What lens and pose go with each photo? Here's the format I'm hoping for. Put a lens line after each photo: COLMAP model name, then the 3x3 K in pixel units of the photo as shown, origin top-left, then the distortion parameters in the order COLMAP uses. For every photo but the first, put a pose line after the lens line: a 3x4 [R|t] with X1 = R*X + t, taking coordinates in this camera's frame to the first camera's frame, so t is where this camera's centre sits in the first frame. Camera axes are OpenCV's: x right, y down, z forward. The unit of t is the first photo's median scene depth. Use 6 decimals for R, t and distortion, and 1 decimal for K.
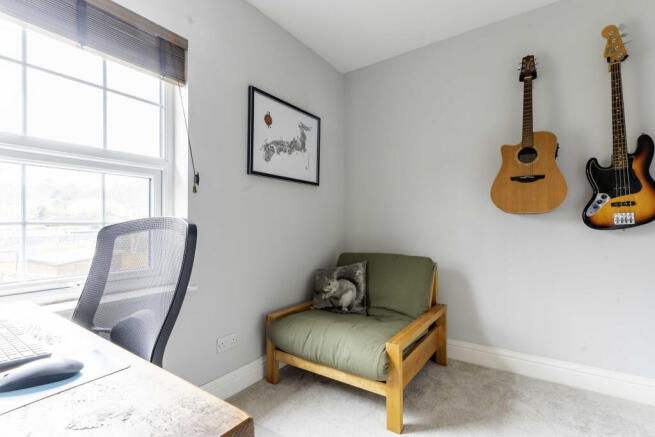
lens RADIAL K [[316.7, 0, 326.5], [0, 316.7, 221.2], [0, 0, 1]] dist [-0.000317, -0.000059]
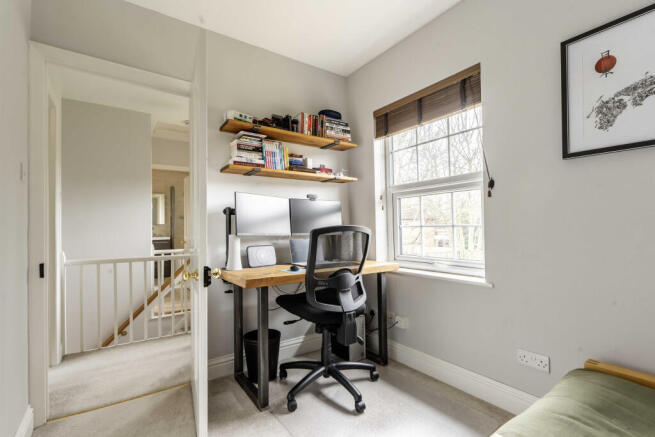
lens RADIAL K [[316.7, 0, 327.7], [0, 316.7, 222.3], [0, 0, 1]] dist [-0.000317, -0.000059]
pose [[-0.368456, -0.011608, -0.929573, 0.665761], [0.020974, 0.999564, -0.020796, 0.005882], [0.929408, -0.027159, -0.368052, 0.745103]]
